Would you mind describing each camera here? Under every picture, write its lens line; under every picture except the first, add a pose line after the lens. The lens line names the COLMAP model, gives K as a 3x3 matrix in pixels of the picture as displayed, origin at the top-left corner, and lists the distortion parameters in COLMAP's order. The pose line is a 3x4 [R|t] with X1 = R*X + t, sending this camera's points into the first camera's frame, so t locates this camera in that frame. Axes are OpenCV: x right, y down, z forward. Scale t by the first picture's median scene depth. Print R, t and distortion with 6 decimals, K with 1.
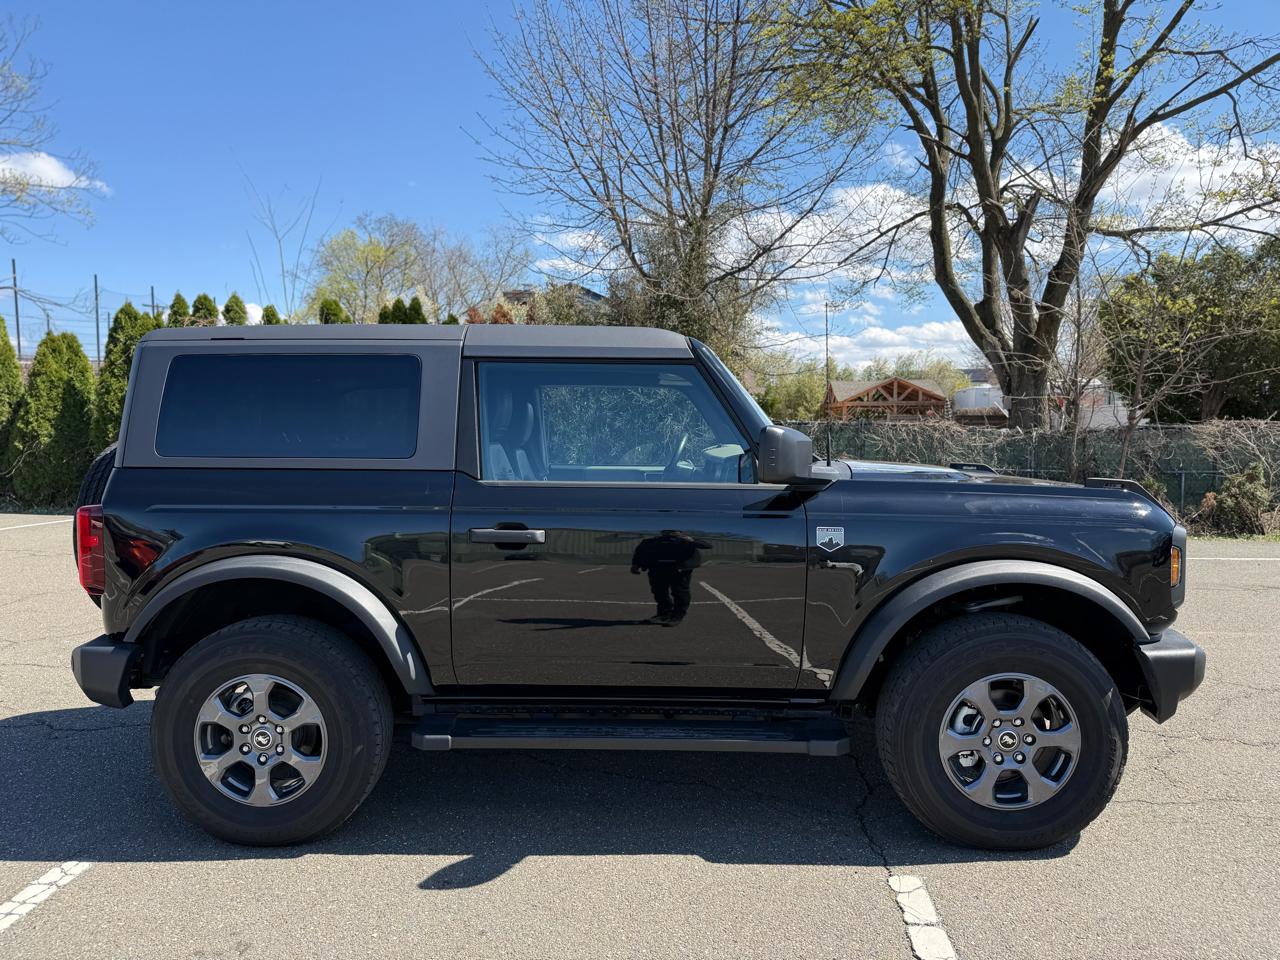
lens RADIAL K [[919.5, 0, 642.9], [0, 919.5, 489.7], [0, 0, 1]] dist [-0.006253, -0.004263]
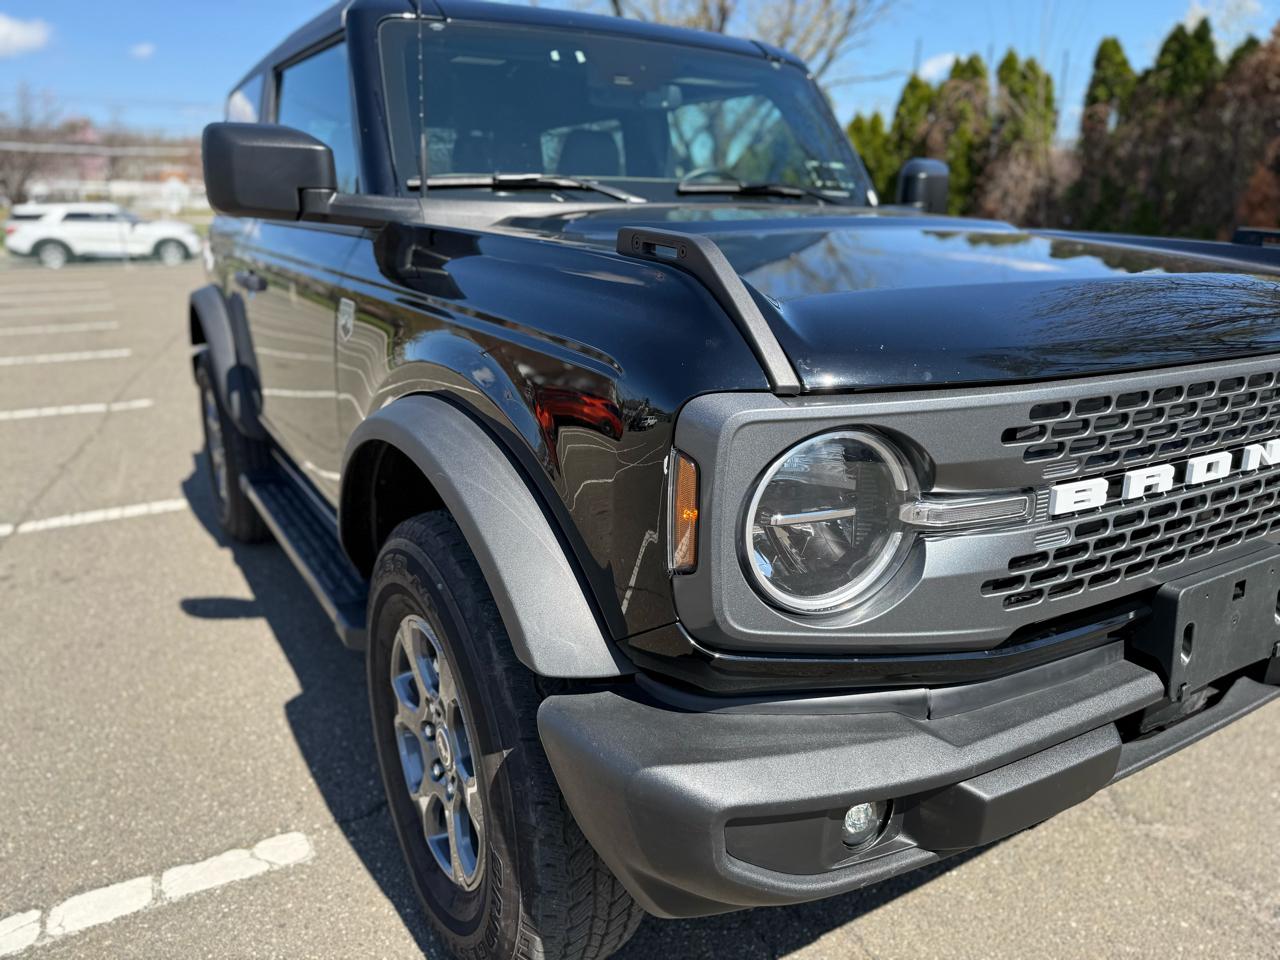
lens RADIAL K [[899.9, 0, 640.0], [0, 899.9, 480.0], [0, 0, 1]] dist [0.012764, -0.004702]
pose [[0.528534, 0.243477, -0.813247, 0.832302], [-0.064264, 0.966714, 0.247658, -0.005107], [0.846476, -0.078634, 0.526588, 0.840228]]
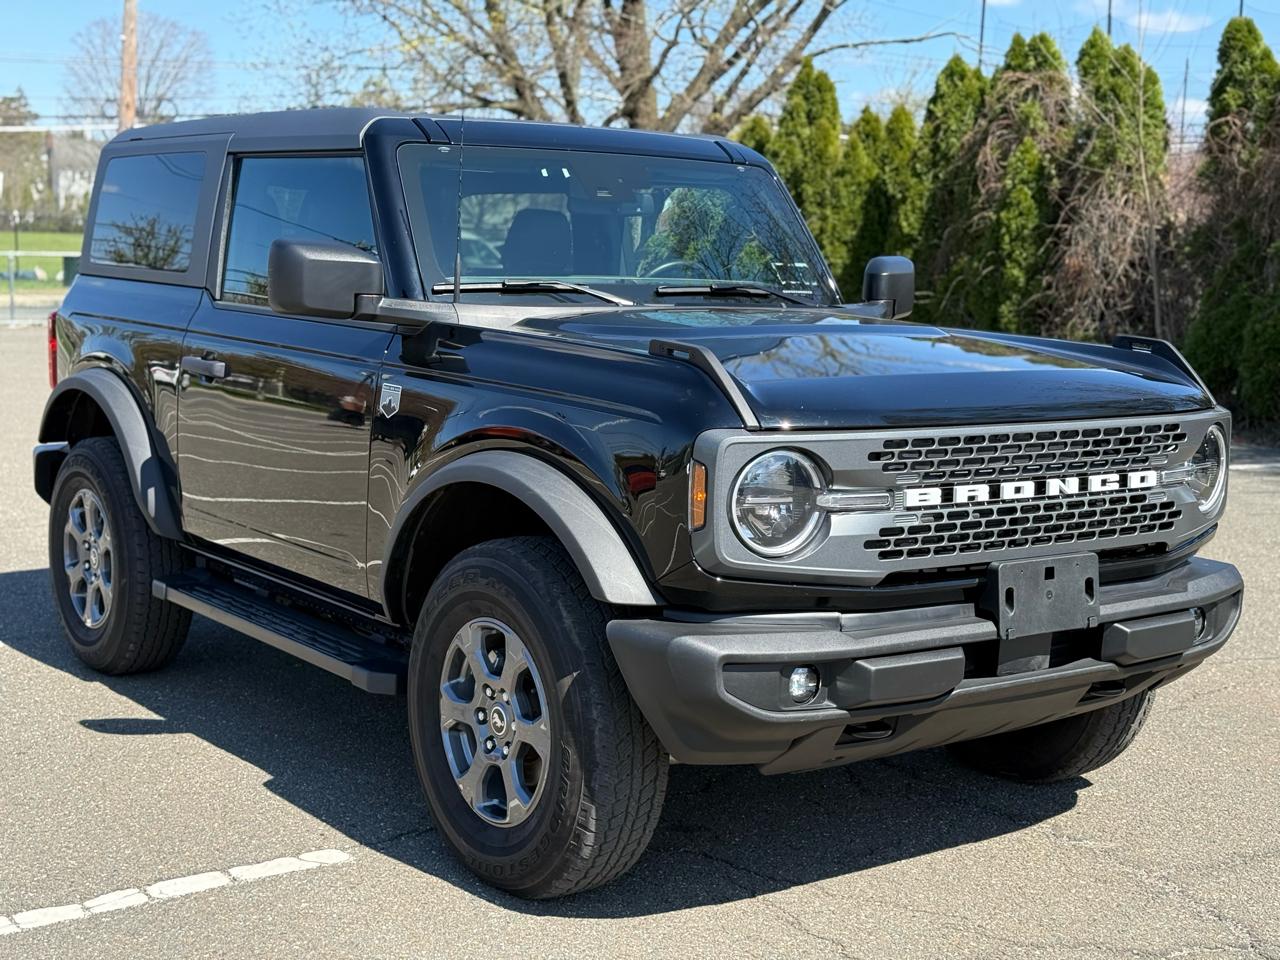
lens RADIAL K [[1837.8, 0, 662.8], [0, 1837.8, 481.1], [0, 0, 1]] dist [0.091010, -0.050659]
pose [[0.612308, 0.115127, -0.782192, 1.505733], [-0.078862, 0.993301, 0.084465, -0.024419], [0.786676, 0.009967, 0.617286, 0.262556]]
